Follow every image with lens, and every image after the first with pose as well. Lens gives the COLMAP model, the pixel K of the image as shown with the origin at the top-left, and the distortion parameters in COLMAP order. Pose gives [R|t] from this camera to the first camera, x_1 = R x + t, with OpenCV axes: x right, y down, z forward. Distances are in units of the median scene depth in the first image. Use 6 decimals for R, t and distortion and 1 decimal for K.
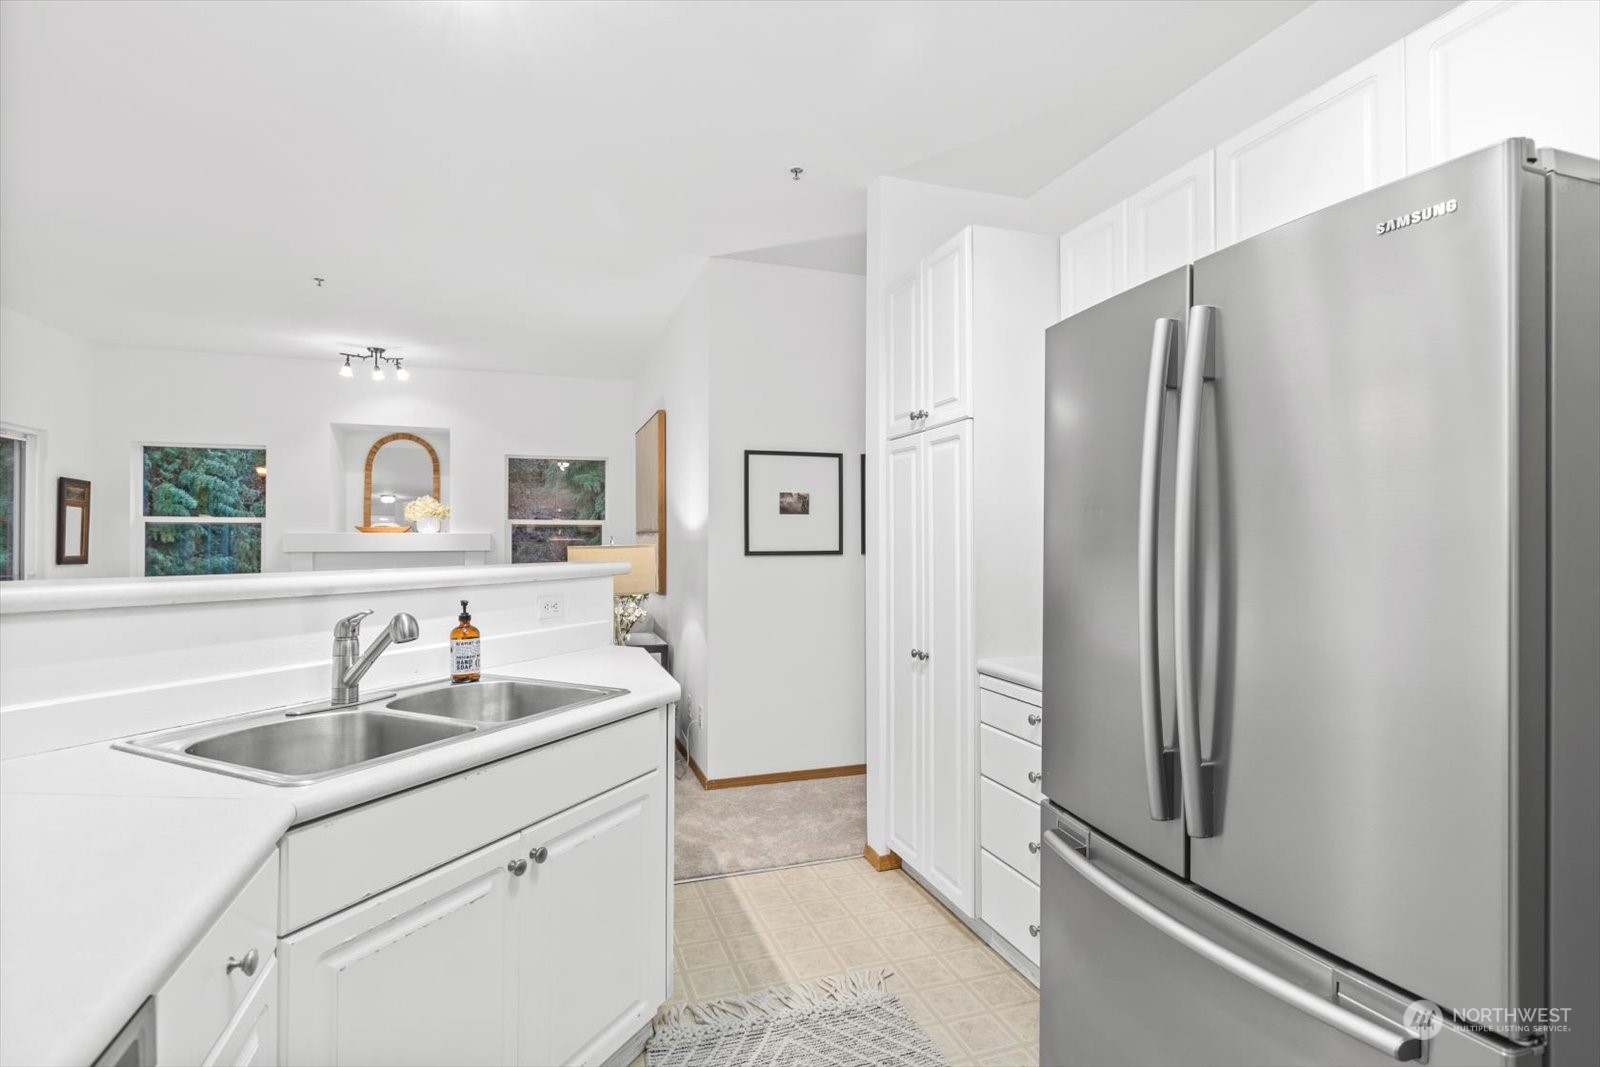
lens RADIAL K [[772.1, 0, 800.0], [0, 772.1, 533.5], [0, 0, 1]] dist [0.002008, 0.000179]
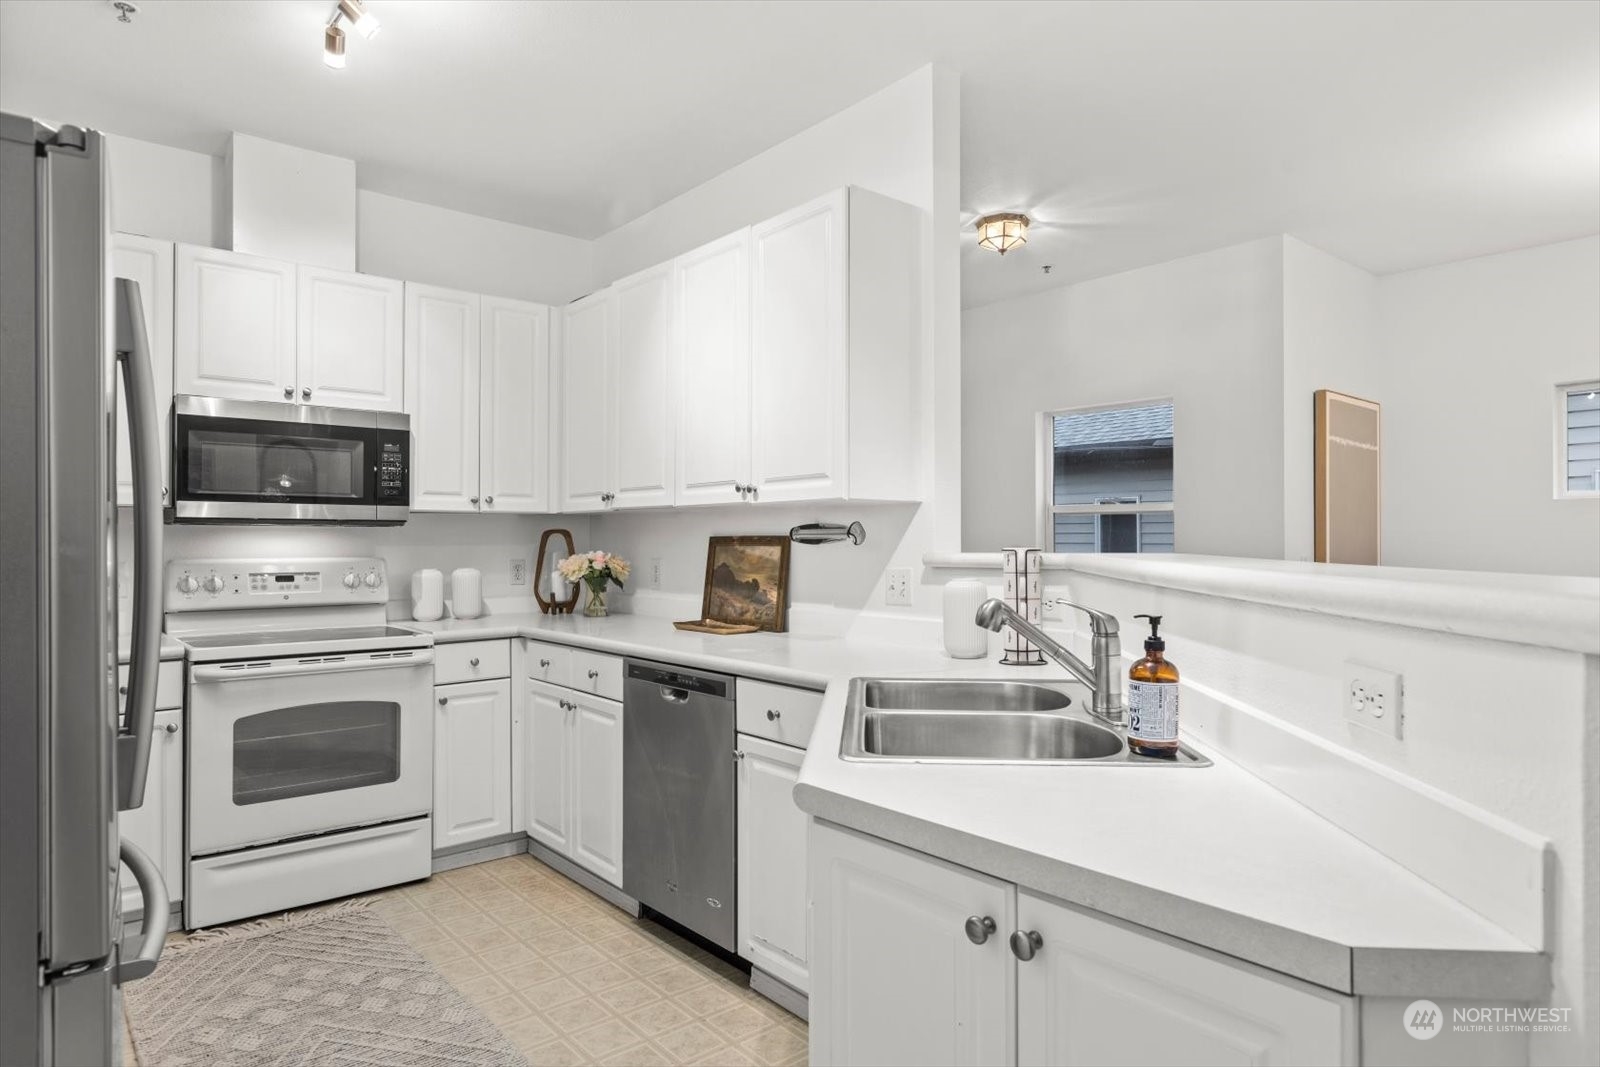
lens RADIAL K [[933.8, 0, 800.0], [0, 933.8, 533.5], [0, 0, 1]] dist [0.000288, -0.000299]
pose [[-0.930893, -0.003447, -0.365275, 0.023346], [0.001720, 0.999903, -0.013820, 0.010987], [0.365287, -0.013493, -0.930797, 0.502373]]
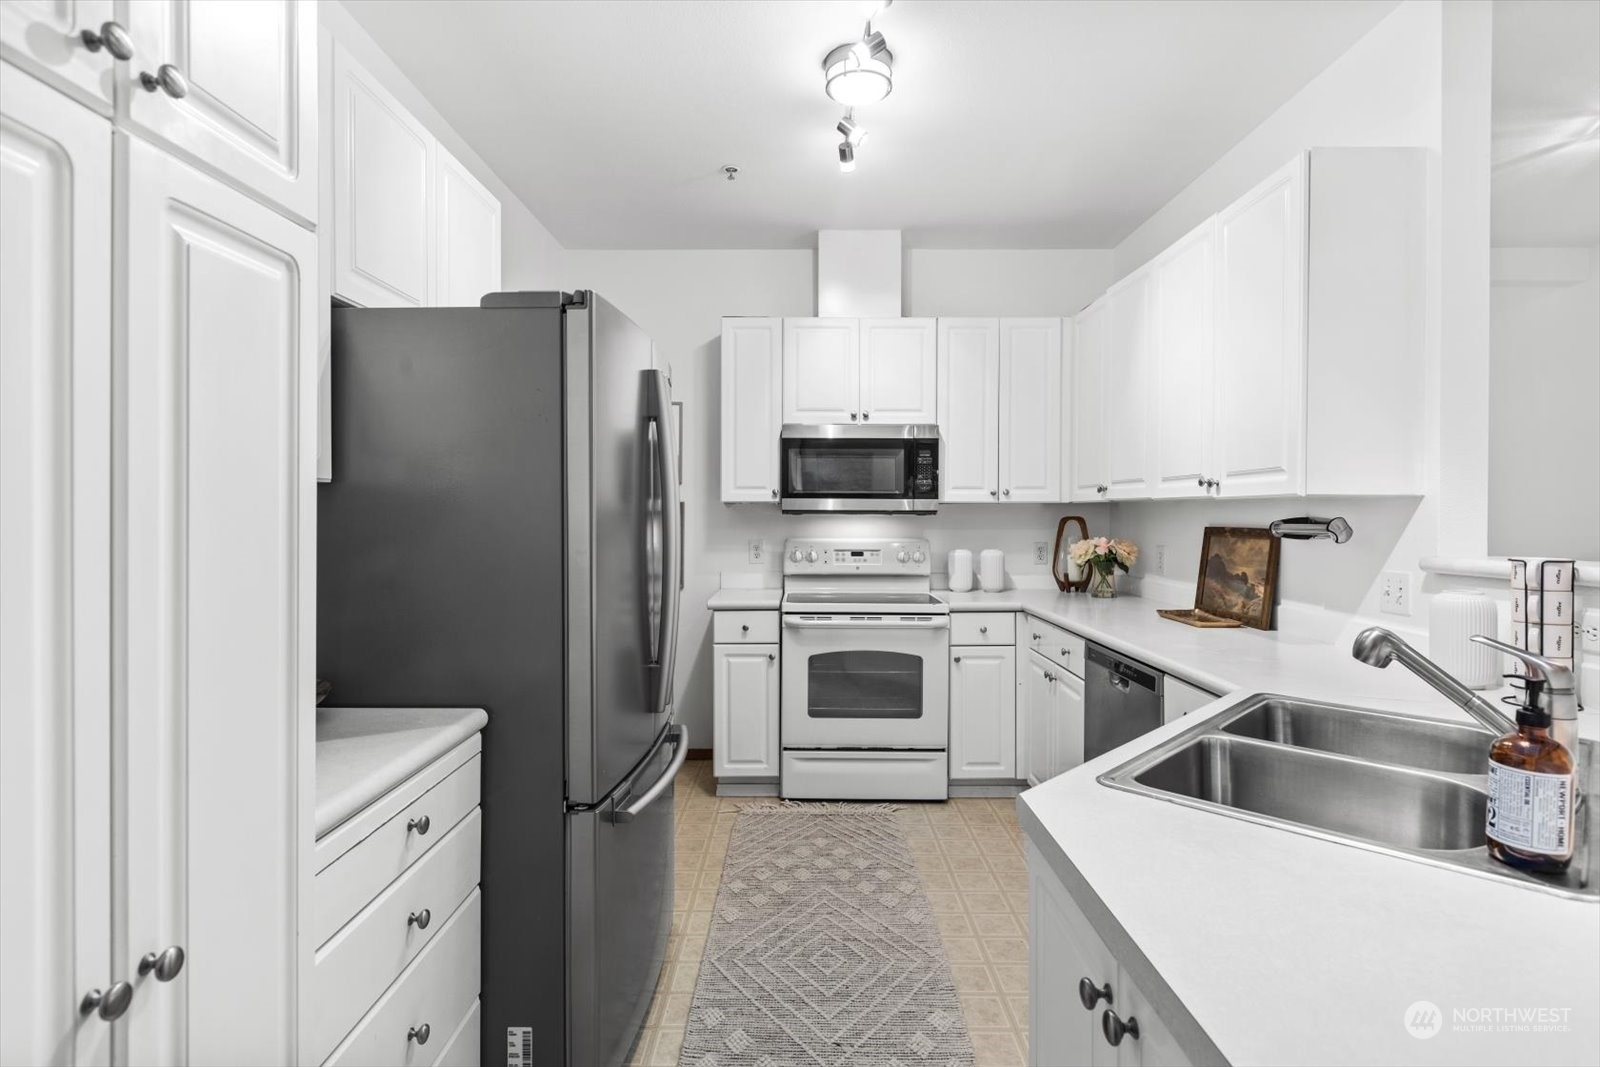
lens RADIAL K [[812.6, 0, 797.4], [0, 812.6, 519.3], [0, 0, 1]] dist [0.000410, 0.000112]
pose [[-0.945984, -0.006716, 0.324145, -0.061429], [-0.005968, 0.999977, 0.003302, -0.000162], [-0.324159, 0.001190, -0.946002, 0.502827]]
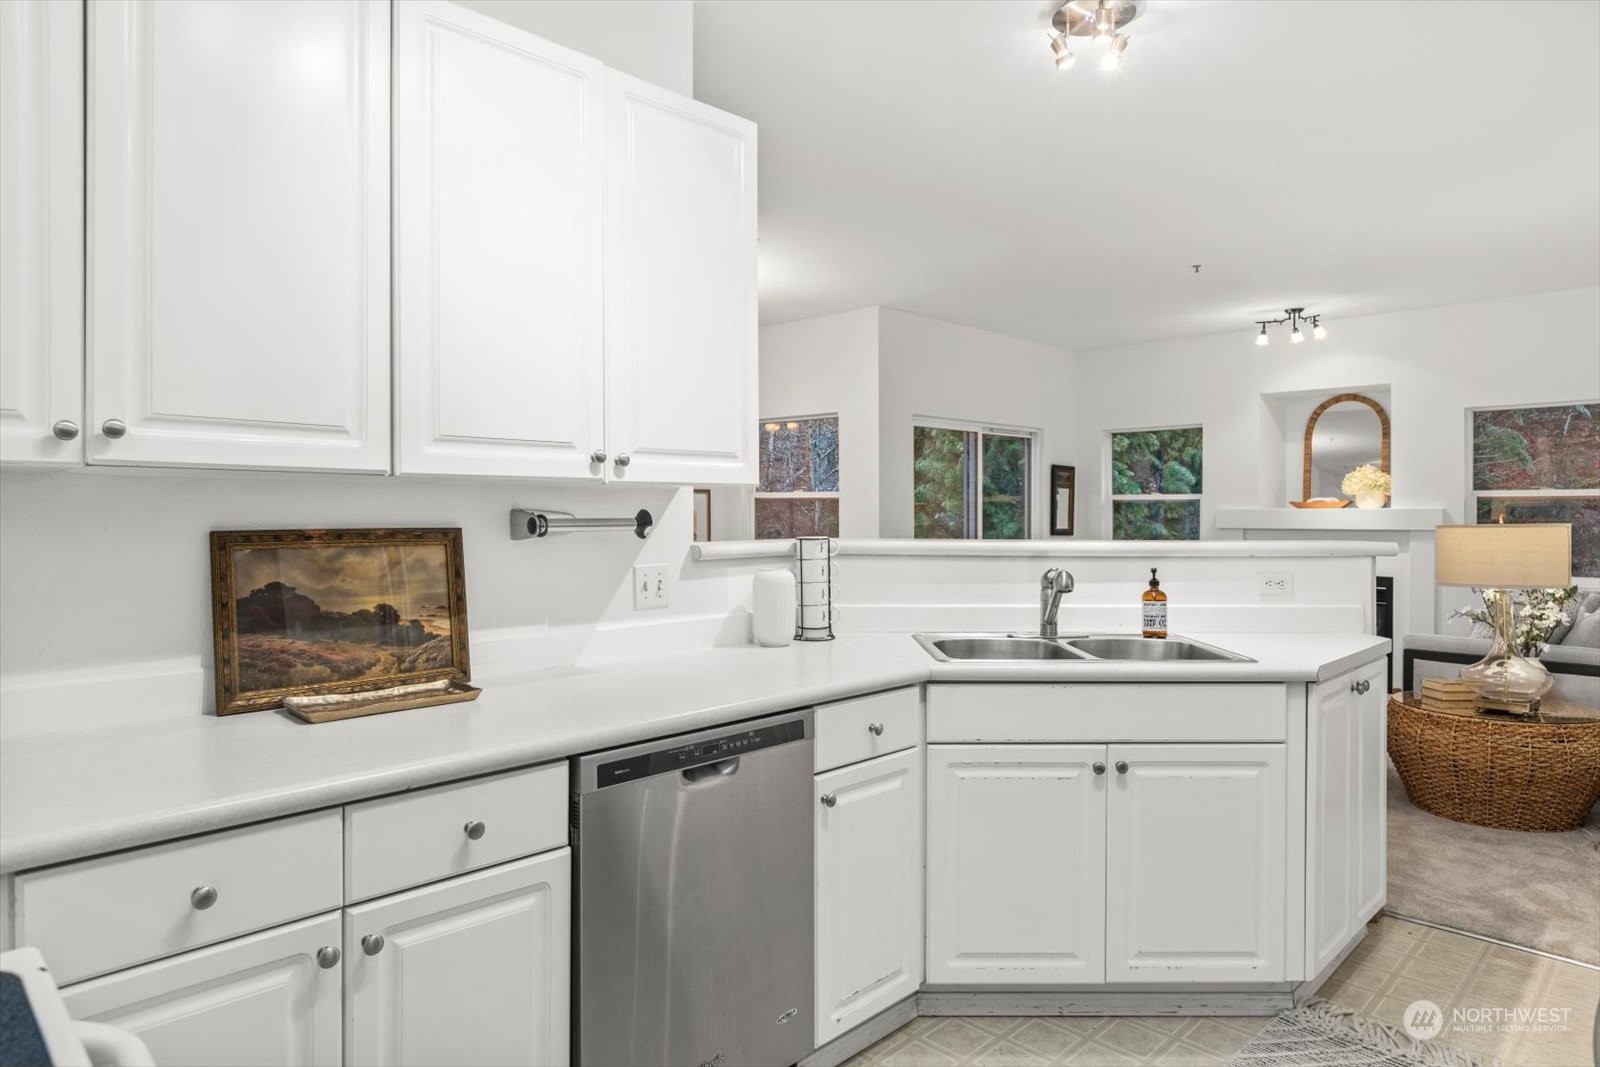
lens RADIAL K [[933.8, 0, 800.0], [0, 933.8, 533.5], [0, 0, 1]] dist [0.000288, -0.000299]
pose [[0.451325, 0.019532, -0.892146, 0.186000], [0.004098, 0.999705, 0.023960, -0.000352], [0.892350, -0.014470, 0.451111, -0.034739]]
